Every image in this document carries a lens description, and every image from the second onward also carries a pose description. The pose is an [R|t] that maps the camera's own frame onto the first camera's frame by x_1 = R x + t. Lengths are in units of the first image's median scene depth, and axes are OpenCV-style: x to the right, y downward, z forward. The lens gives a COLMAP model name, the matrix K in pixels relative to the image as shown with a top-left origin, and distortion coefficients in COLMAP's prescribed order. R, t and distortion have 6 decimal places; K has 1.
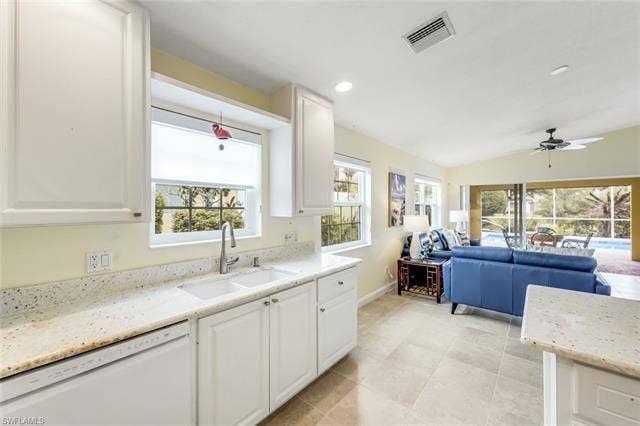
lens RADIAL K [[262.3, 0, 318.0], [0, 262.3, 205.0], [0, 0, 1]] dist [0.001323, 0.000180]
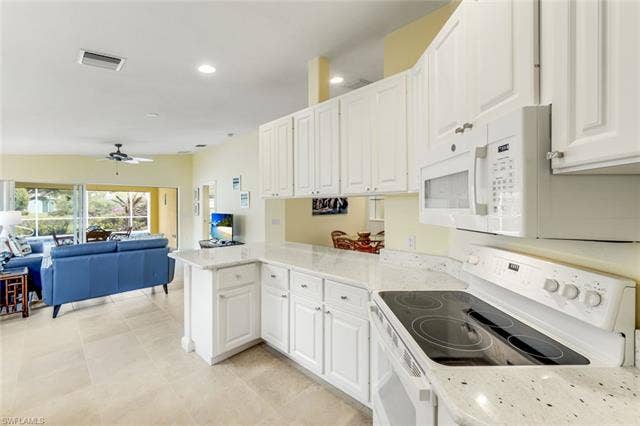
lens RADIAL K [[262.3, 0, 318.0], [0, 262.3, 205.0], [0, 0, 1]] dist [0.001323, 0.000180]
pose [[0.069370, 0.007849, 0.997560, -0.268228], [-0.005883, 0.999955, -0.007459, 0.001485], [-0.997574, -0.005351, 0.069413, -0.022354]]
